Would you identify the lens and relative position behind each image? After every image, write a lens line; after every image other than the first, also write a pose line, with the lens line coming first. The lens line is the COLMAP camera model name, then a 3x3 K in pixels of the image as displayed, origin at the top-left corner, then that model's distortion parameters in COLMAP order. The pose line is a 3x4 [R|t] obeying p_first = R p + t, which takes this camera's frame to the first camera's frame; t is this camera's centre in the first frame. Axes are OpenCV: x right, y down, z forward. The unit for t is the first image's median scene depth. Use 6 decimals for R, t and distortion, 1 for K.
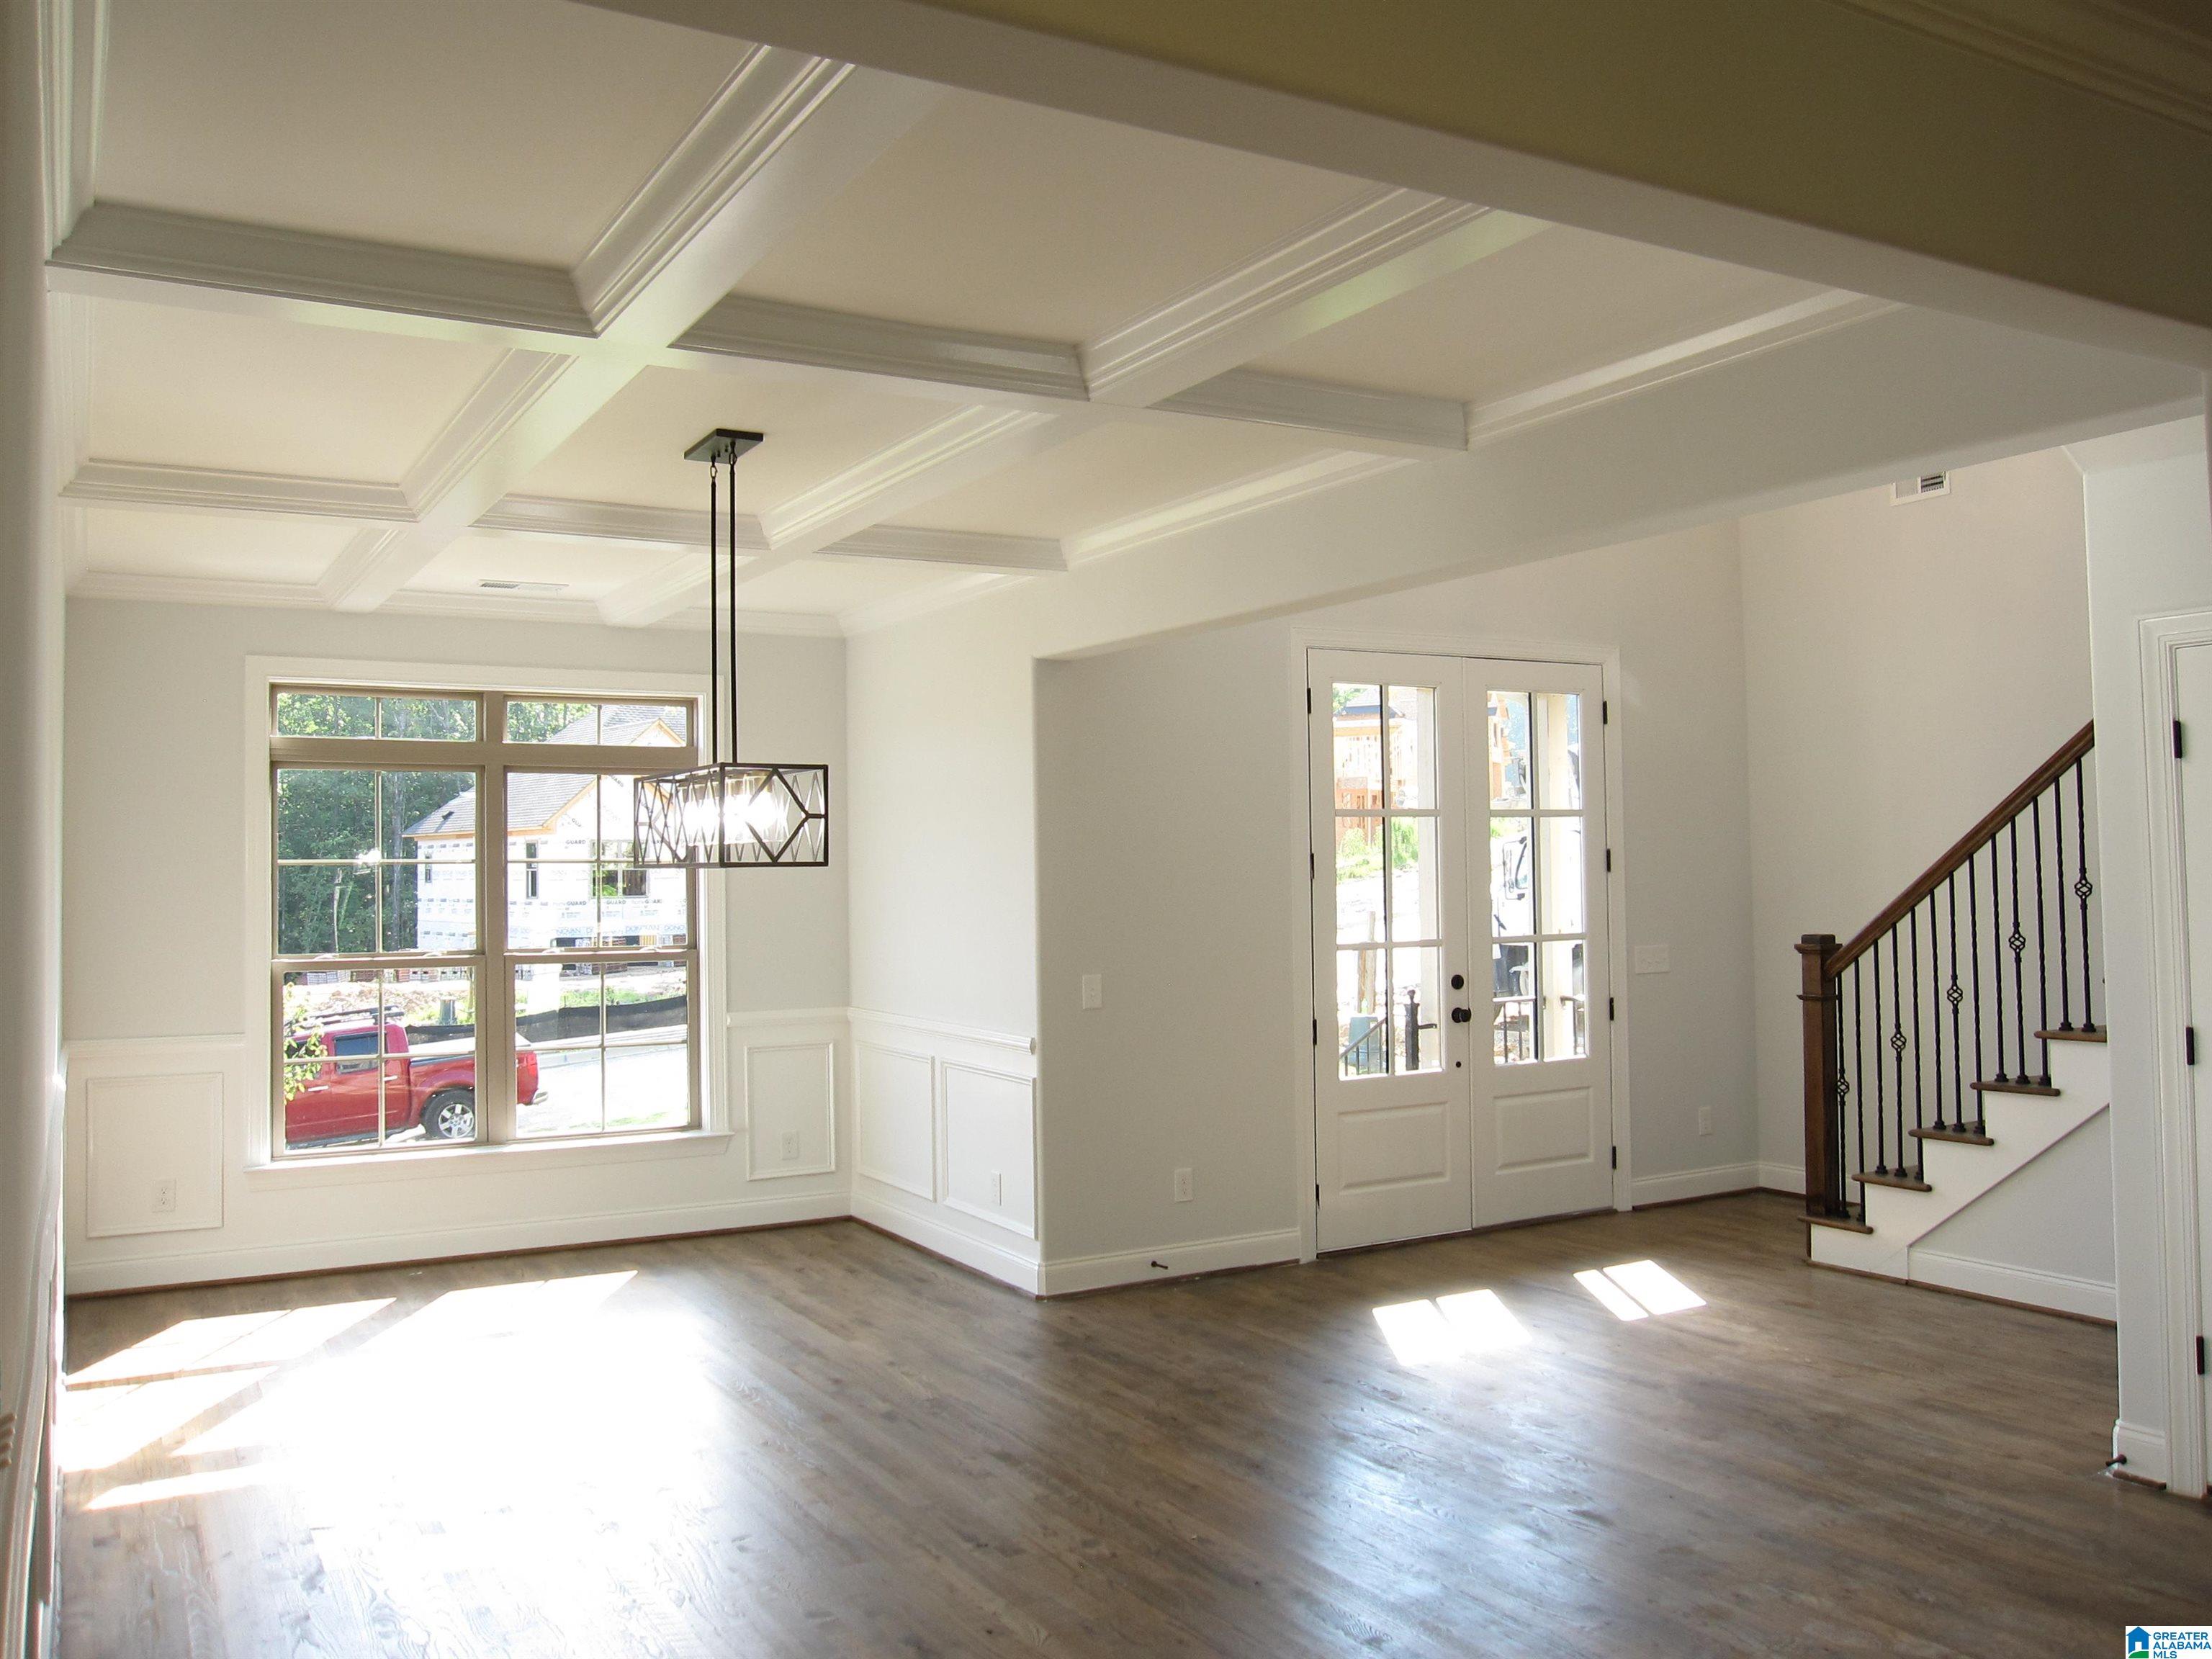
lens RADIAL K [[1798.2, 0, 1103.5], [0, 1798.2, 817.5], [0, 0, 1]] dist [-0.083623, 0.030449]
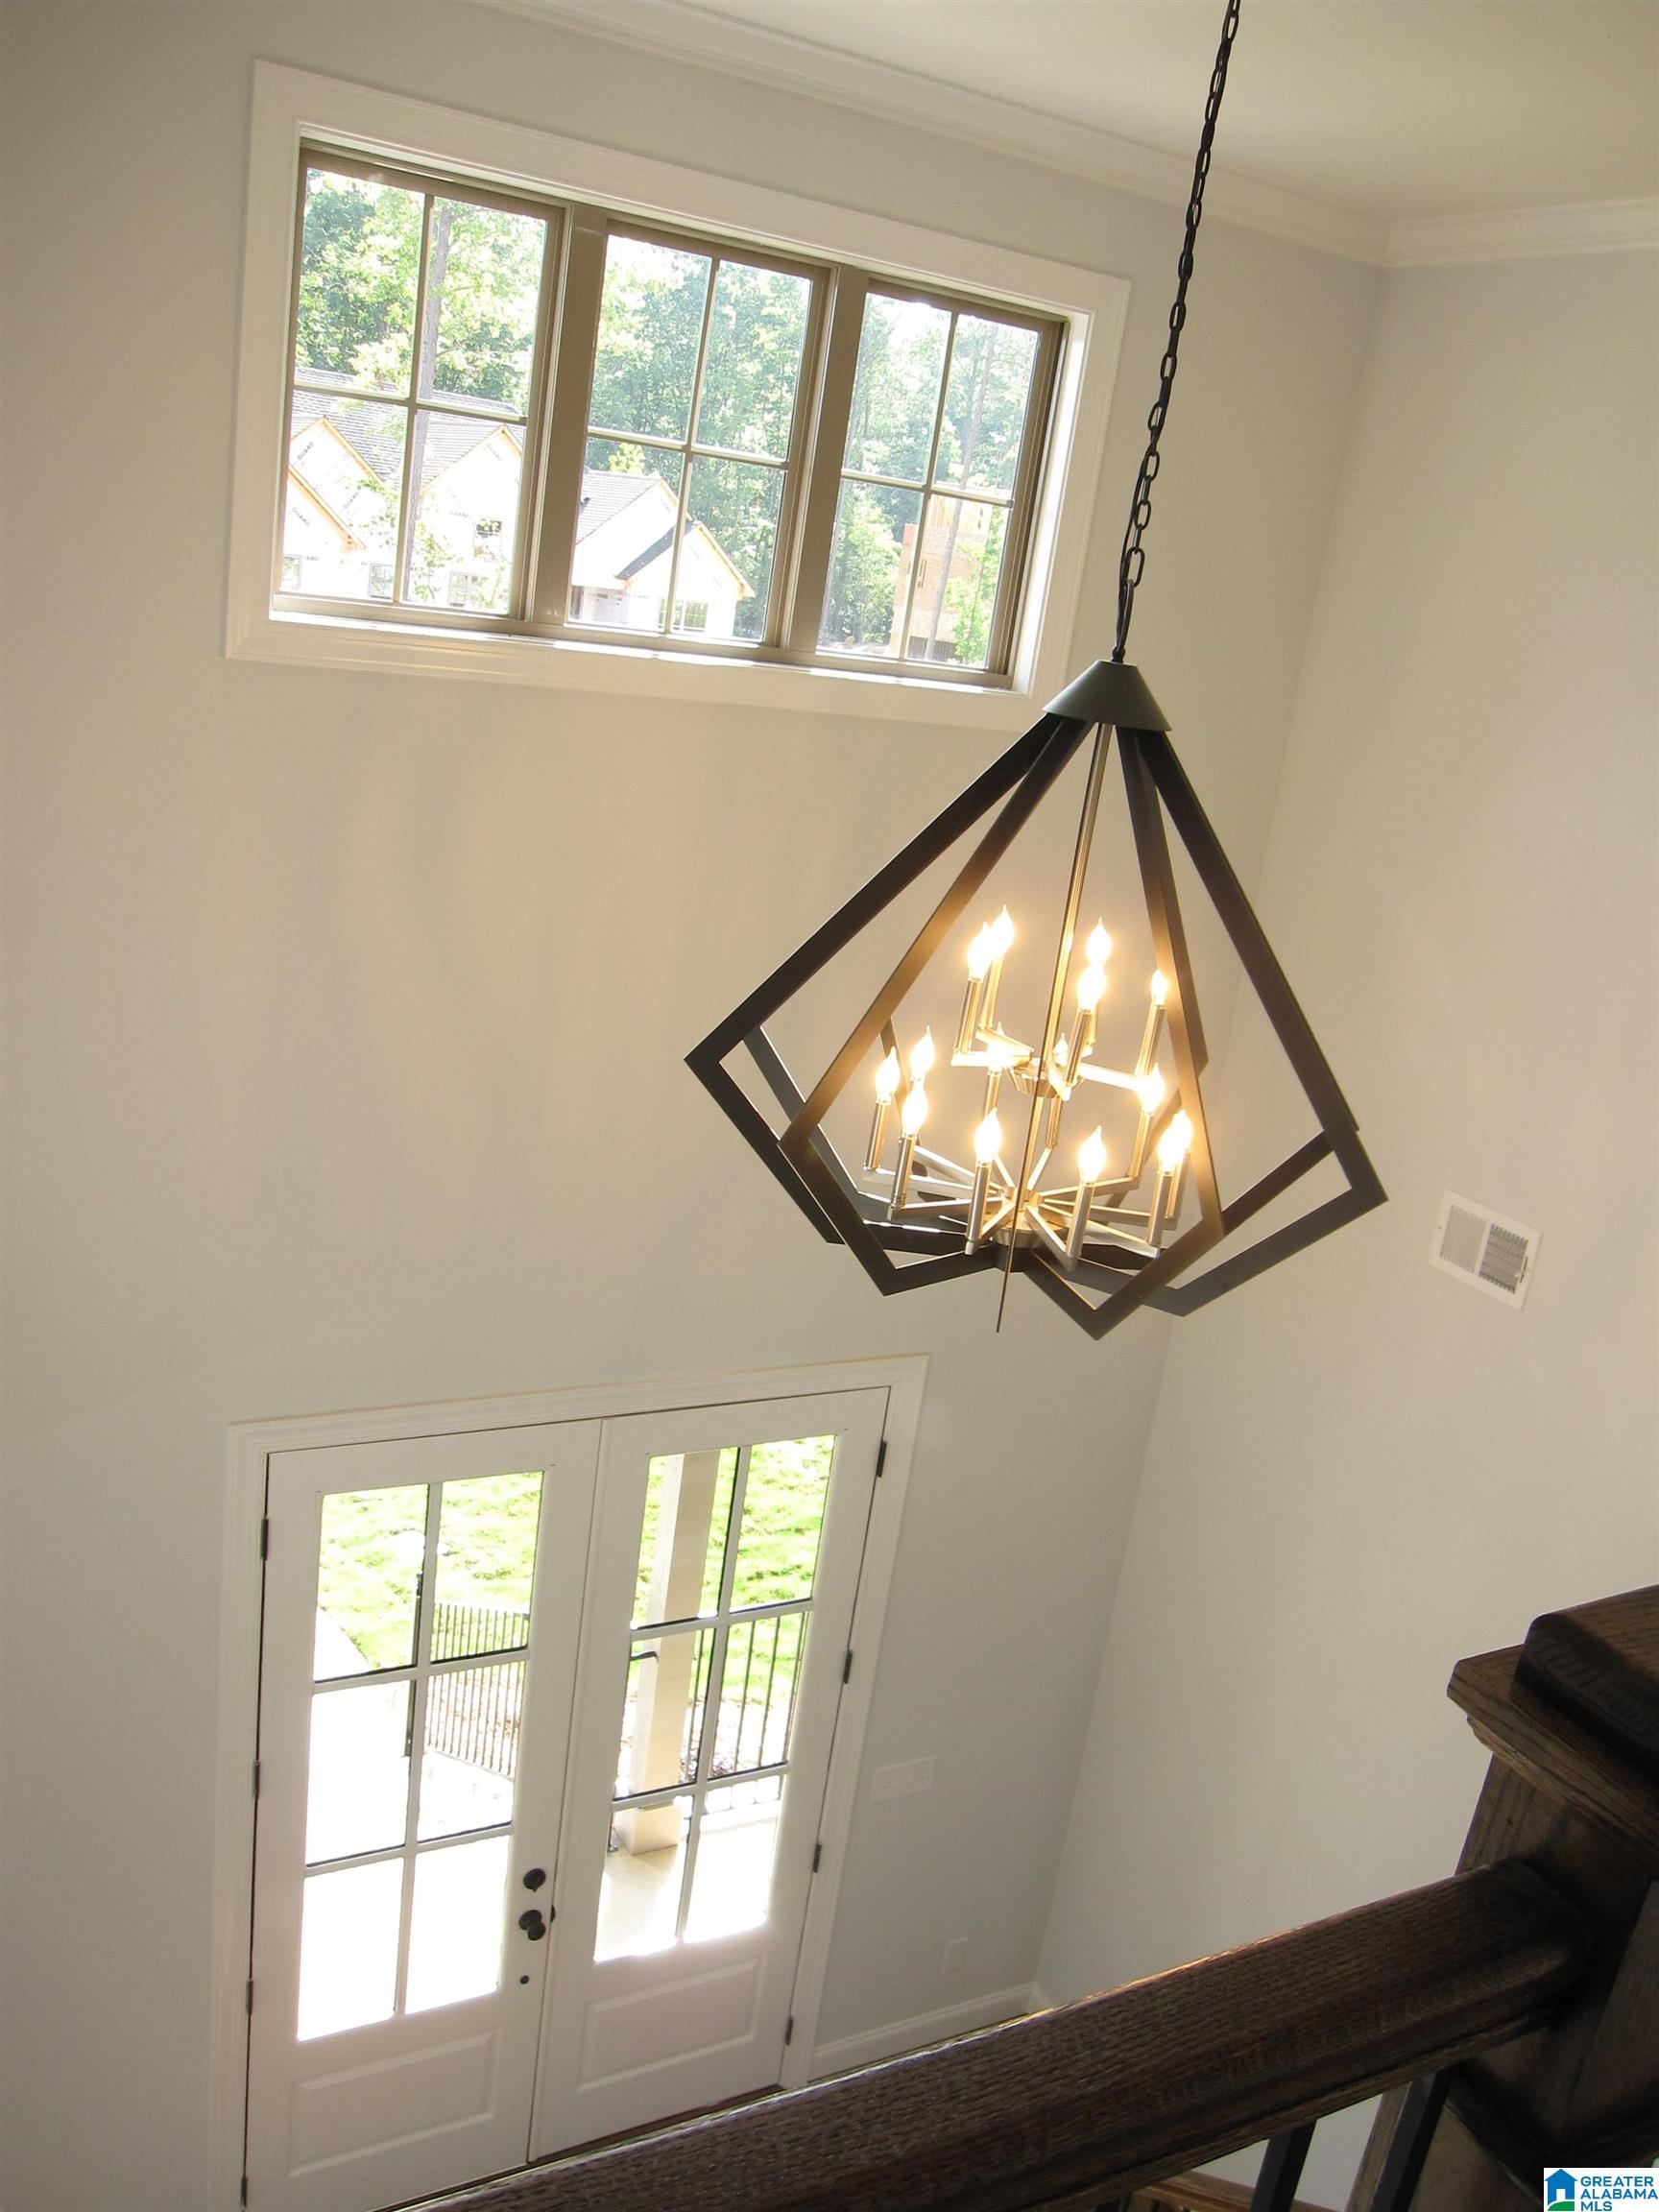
lens RADIAL K [[1798.2, 0, 829.7], [0, 1798.2, 1107.1], [0, 0, 1]] dist [-0.083623, 0.030449]
pose [[0.988858, 0.148080, 0.015237, 0.251180], [-0.145180, 0.936707, 0.318596, -0.381052], [0.032905, -0.317258, 0.947768, 0.493381]]
